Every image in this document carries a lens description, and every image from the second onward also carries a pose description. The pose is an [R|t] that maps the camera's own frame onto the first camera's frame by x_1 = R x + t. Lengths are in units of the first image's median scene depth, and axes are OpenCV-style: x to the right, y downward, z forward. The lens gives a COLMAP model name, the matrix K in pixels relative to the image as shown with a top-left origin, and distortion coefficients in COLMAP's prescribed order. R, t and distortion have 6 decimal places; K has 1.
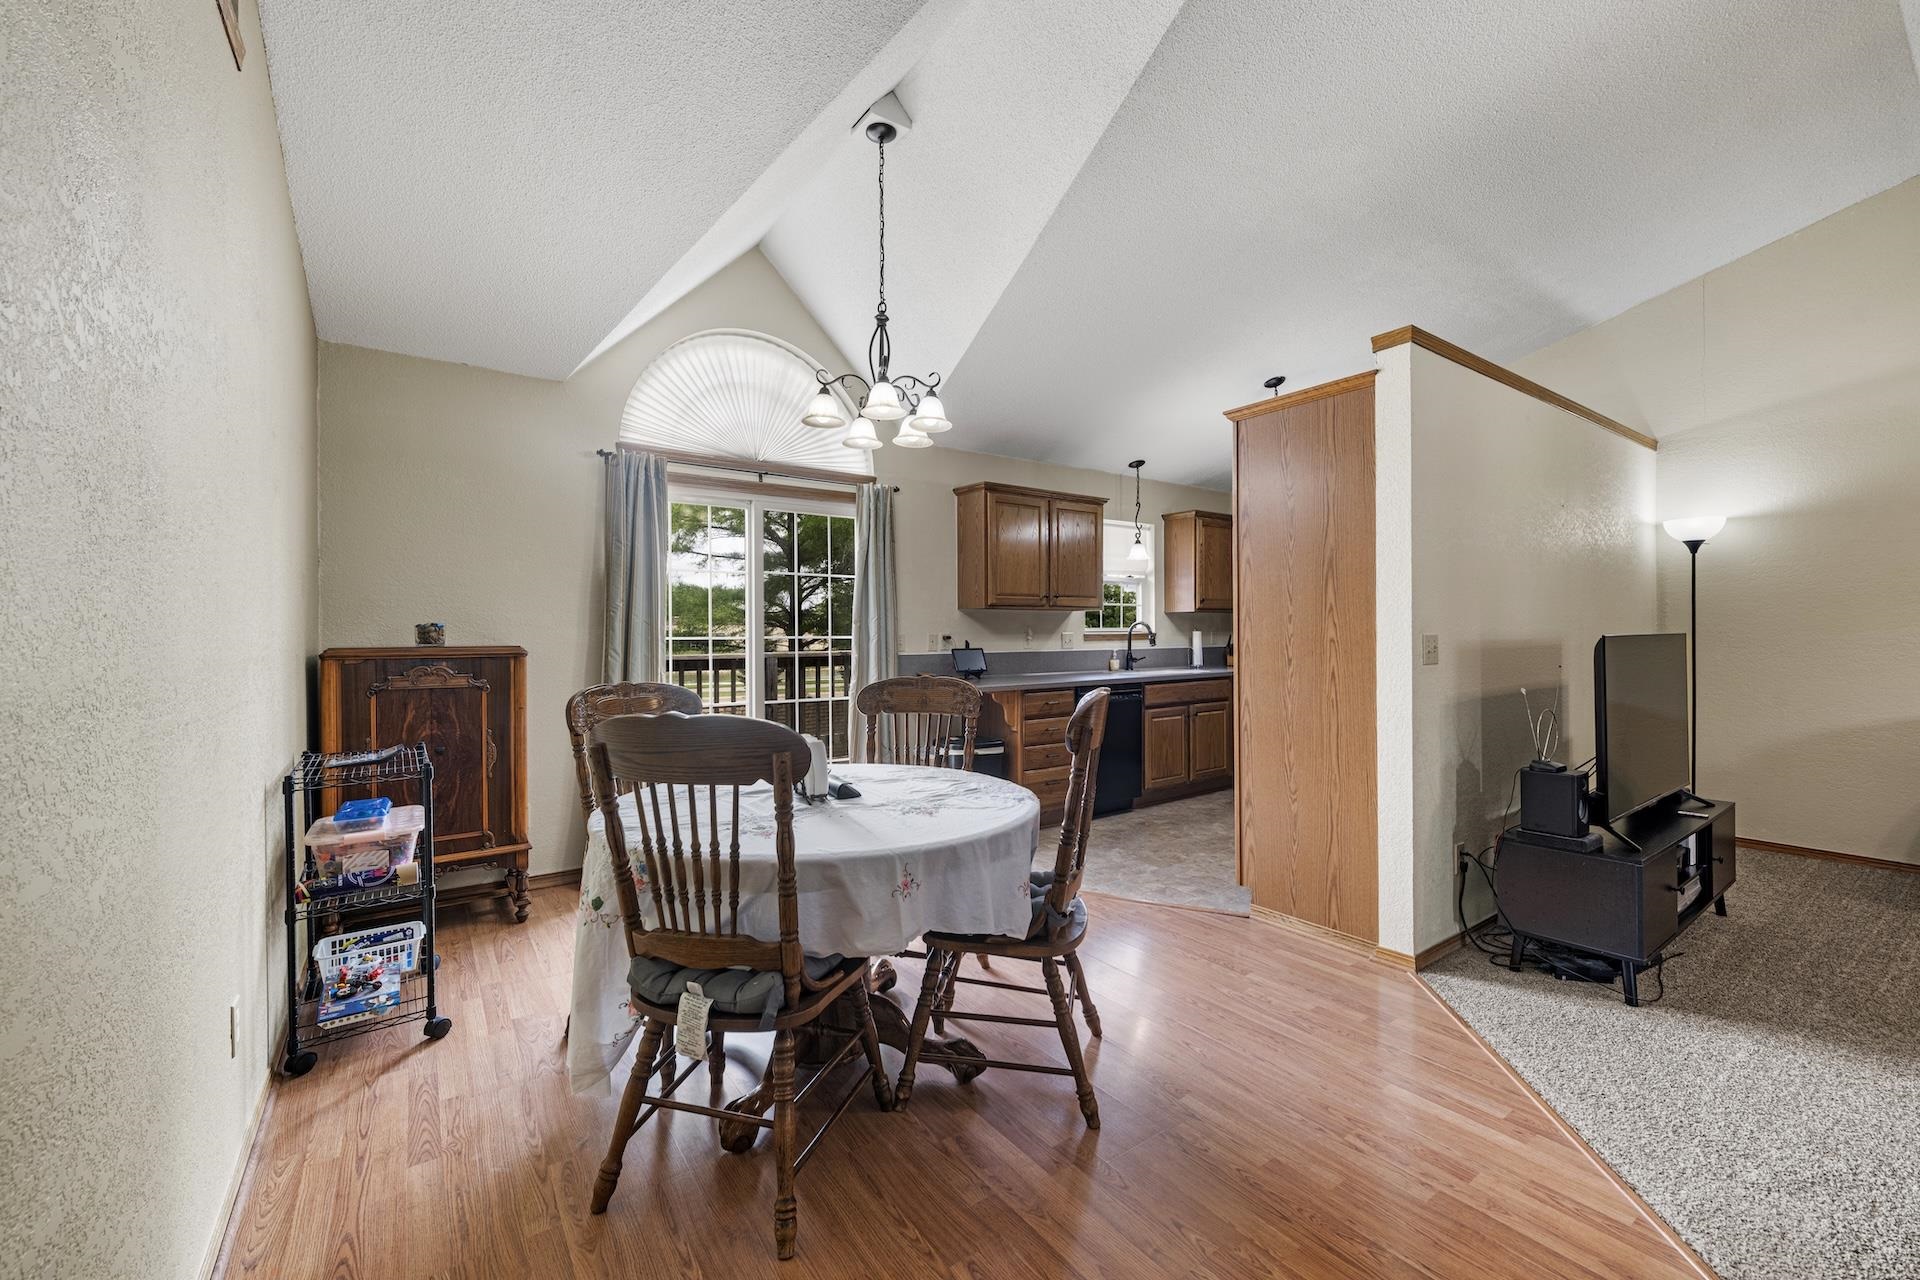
lens RADIAL K [[764.6, 0, 968.4], [0, 764.6, 635.2], [0, 0, 1]] dist [-0.001381, 0.000239]
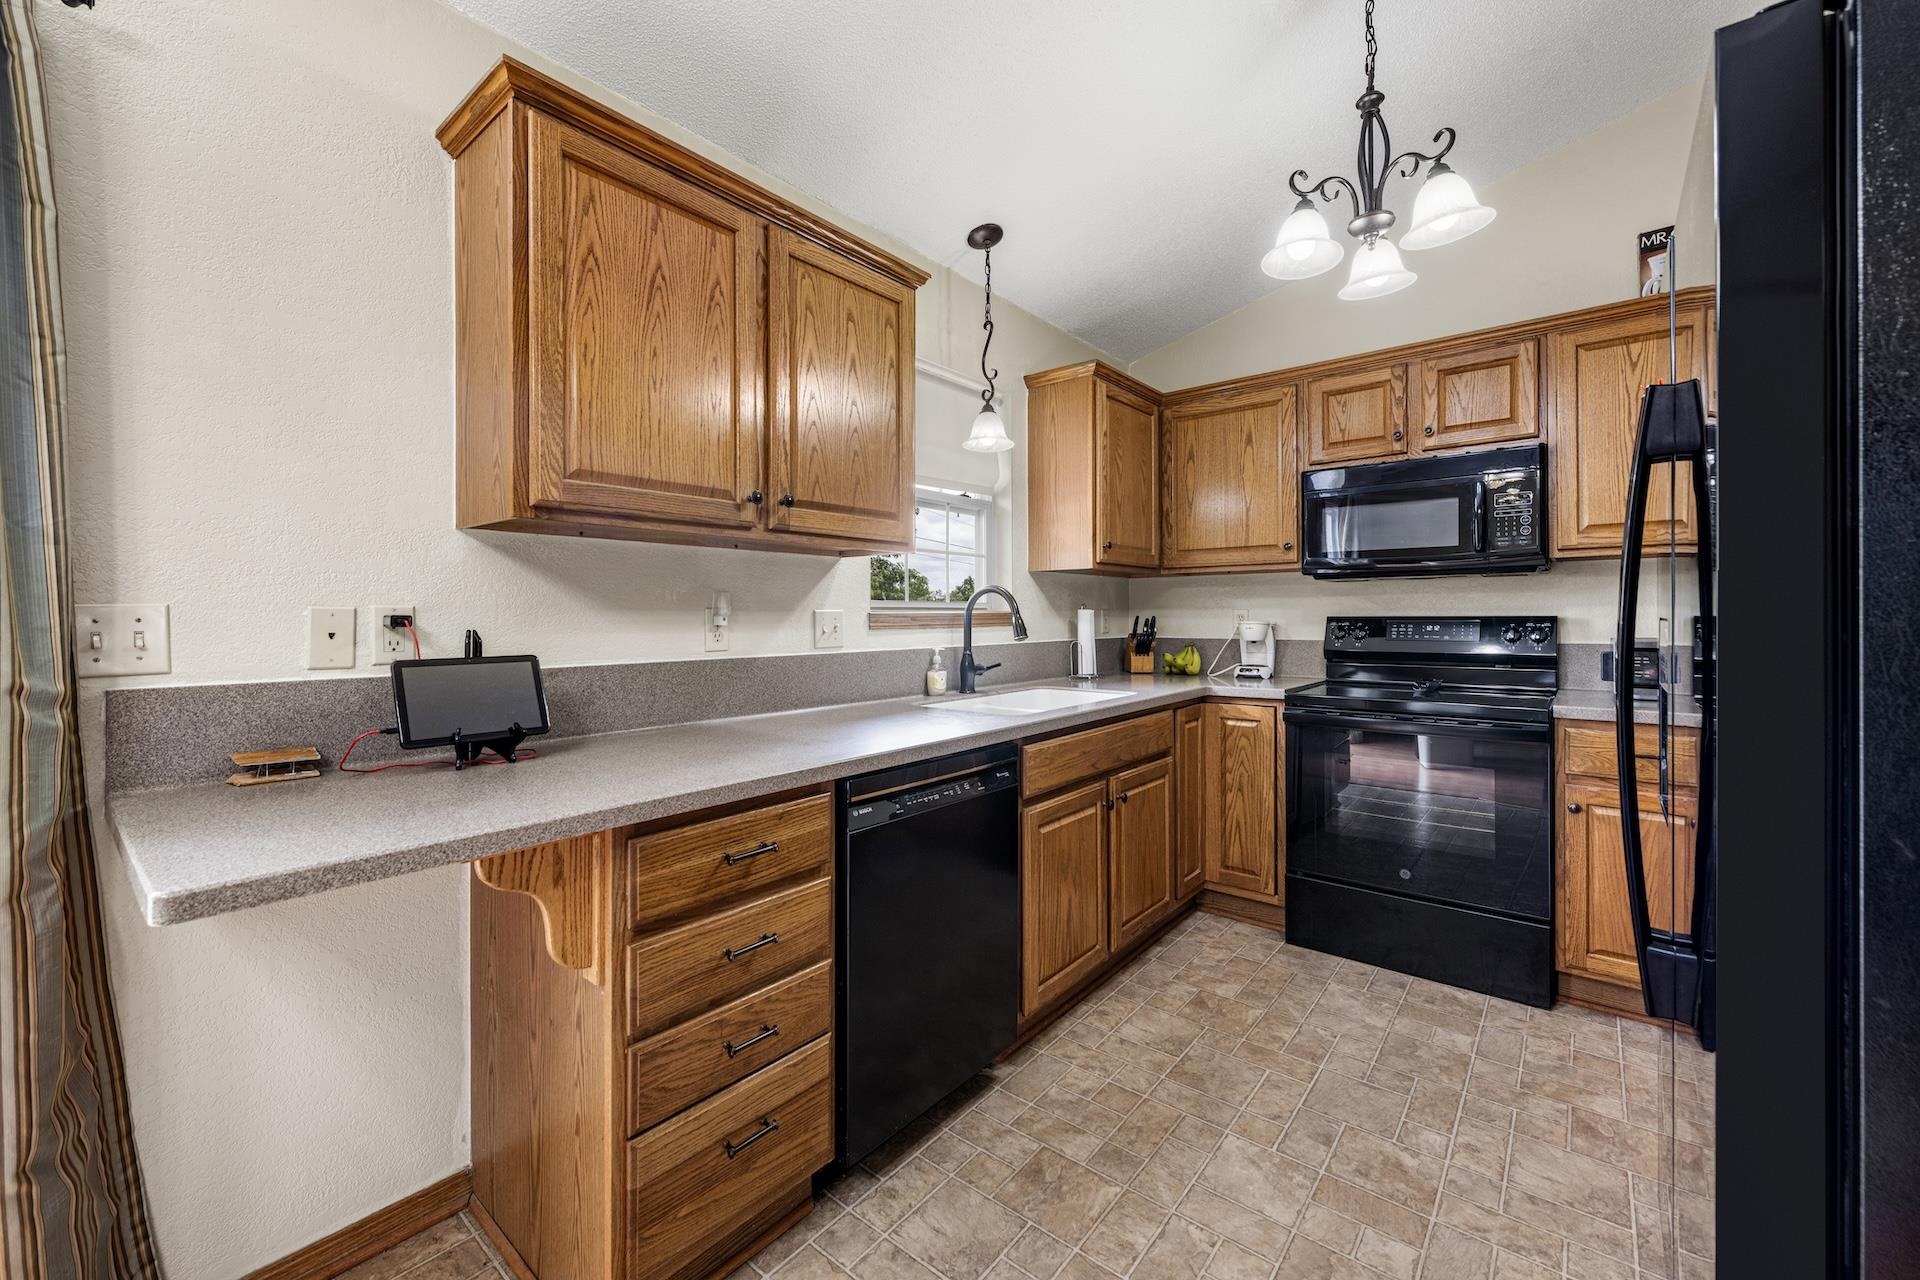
lens RADIAL K [[764.6, 0, 954.2], [0, 764.6, 614.5], [0, 0, 1]] dist [-0.001381, 0.000239]
pose [[0.967580, 0.002055, 0.252555, 0.112426], [-0.000162, 0.999972, -0.007516, 0.003394], [-0.252563, 0.007232, 0.967553, 0.718378]]
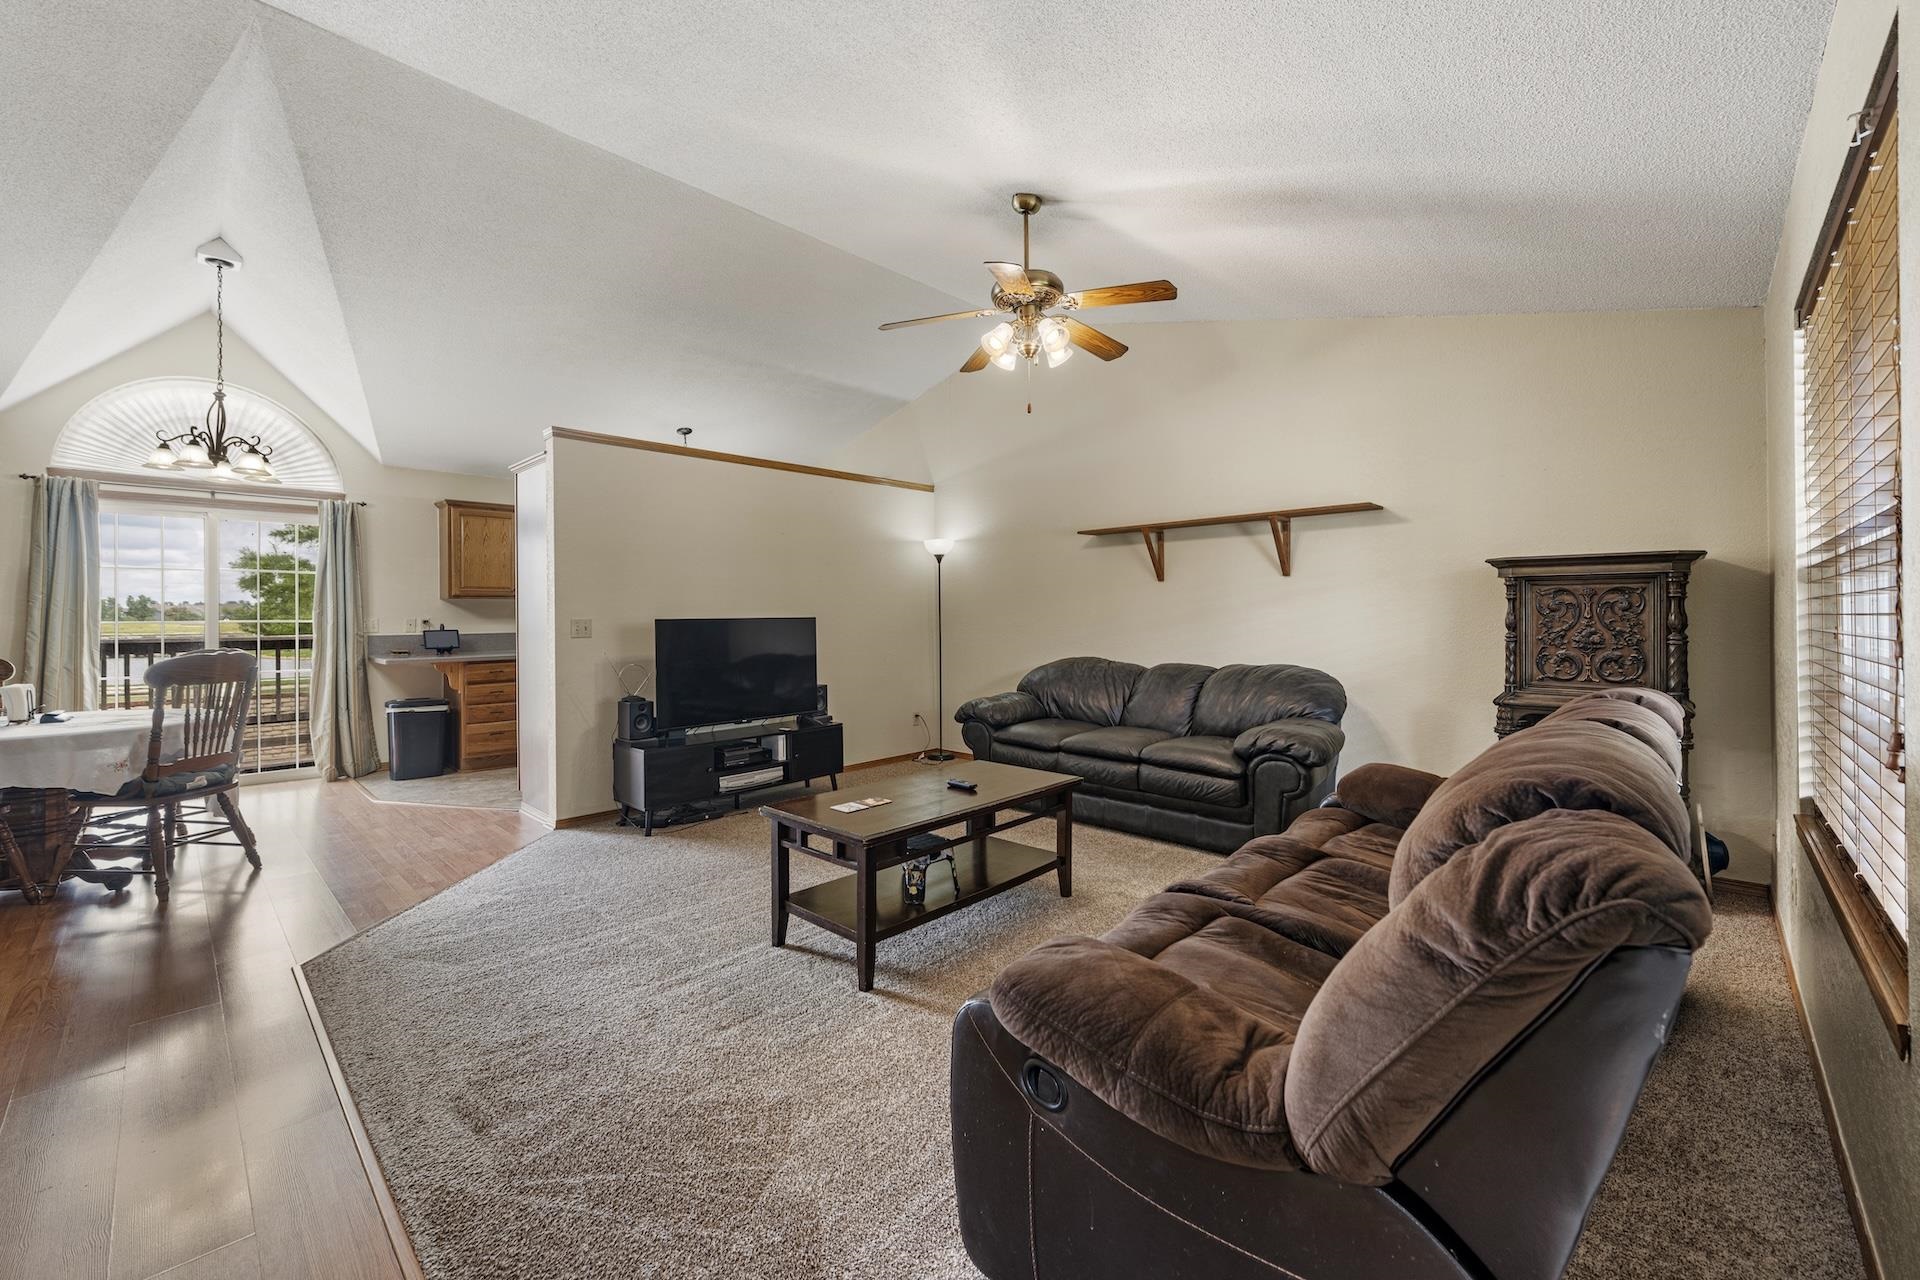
lens RADIAL K [[764.6, 0, 968.2], [0, 764.6, 615.1], [0, 0, 1]] dist [-0.001381, 0.000239]
pose [[0.983160, -0.000857, 0.182743, 0.670911], [0.001519, 0.999993, -0.003481, -0.001151], [-0.182739, 0.003699, 0.983155, -0.431199]]
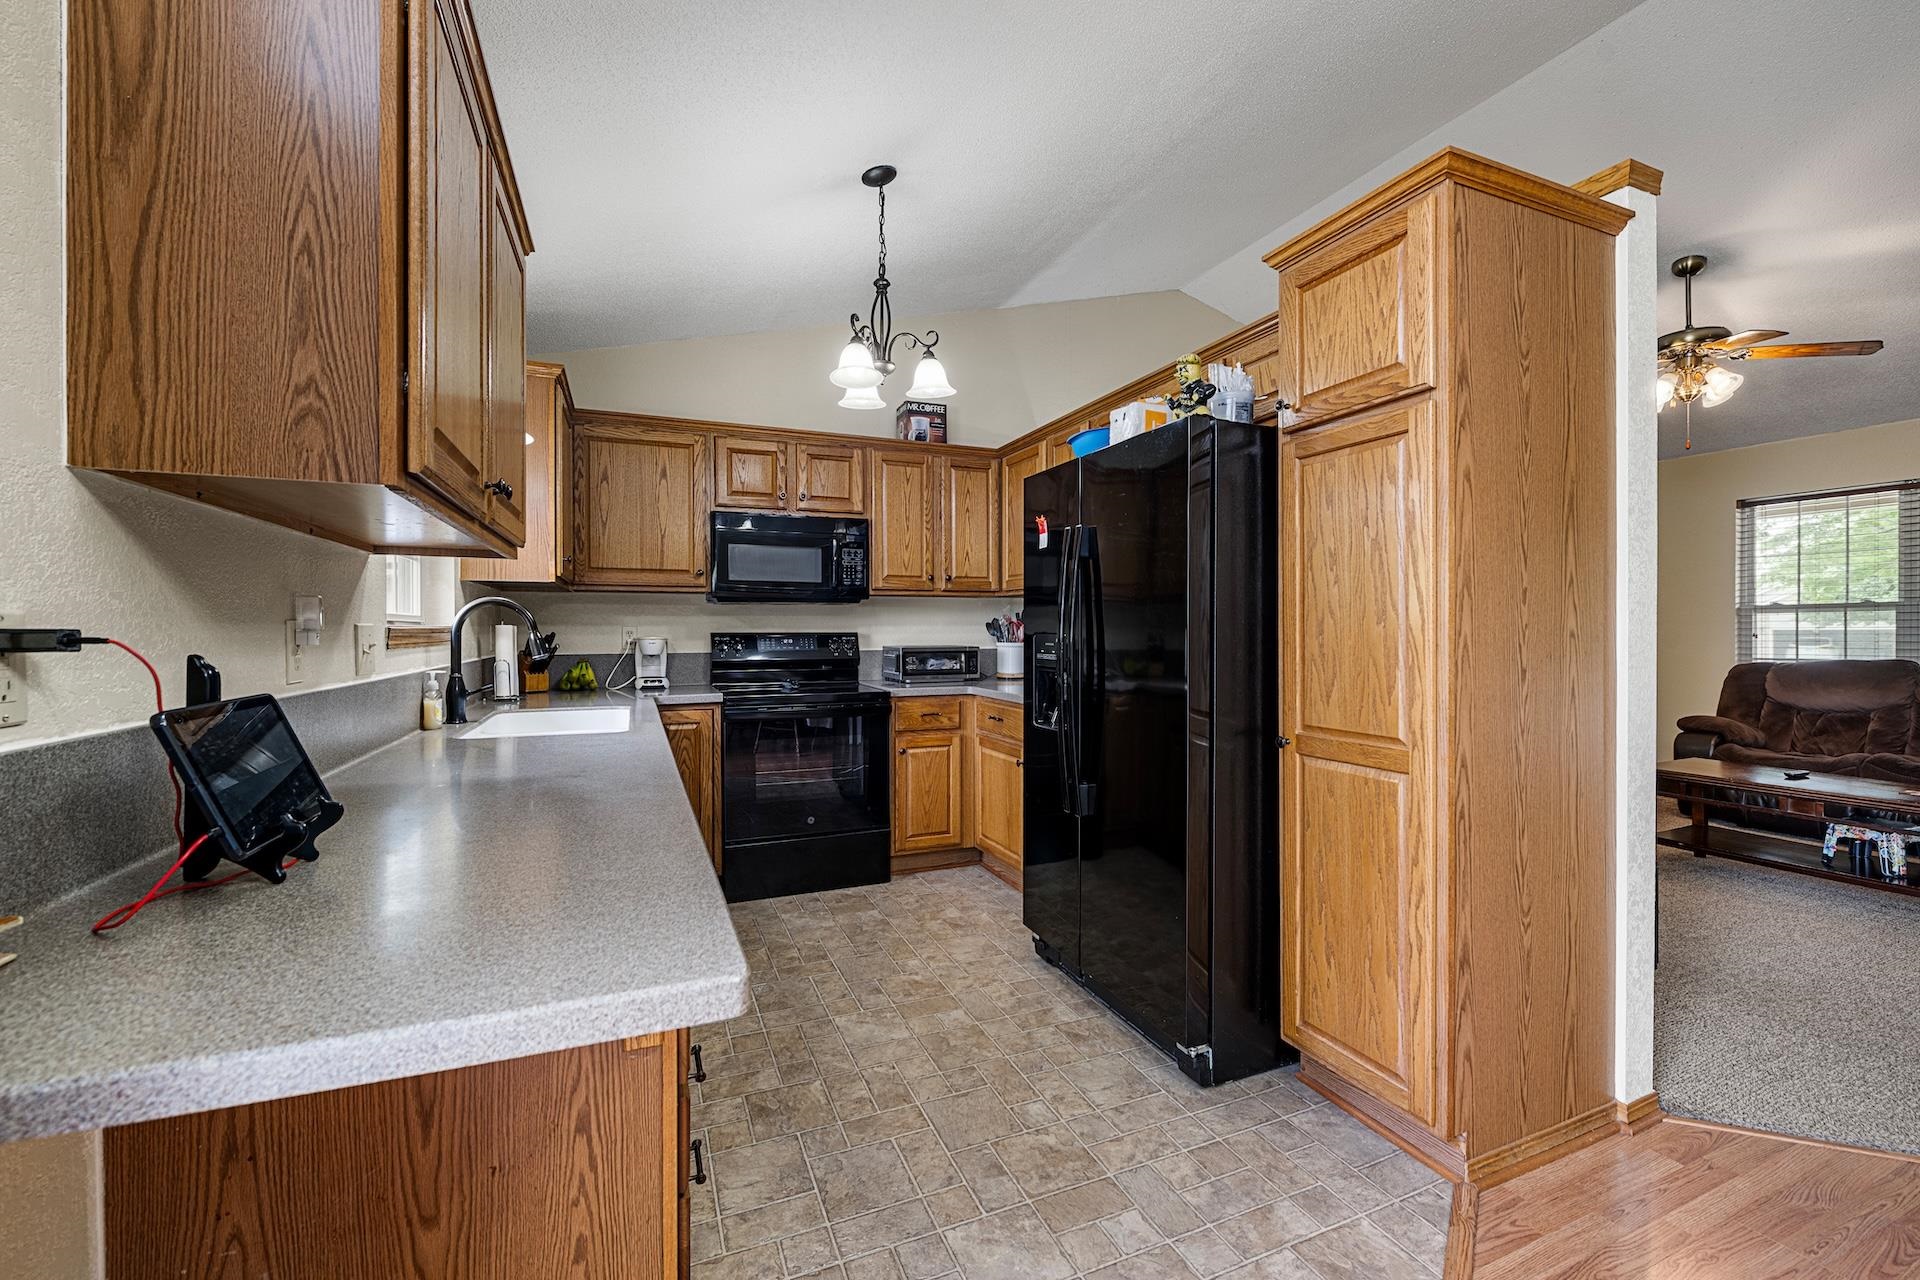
lens RADIAL K [[764.6, 0, 958.5], [0, 764.6, 636.3], [0, 0, 1]] dist [-0.001381, 0.000239]
pose [[0.230699, -0.003387, 0.973019, -0.136653], [0.004294, 0.999988, 0.002463, 0.003104], [-0.973016, 0.003610, 0.230711, 0.854206]]
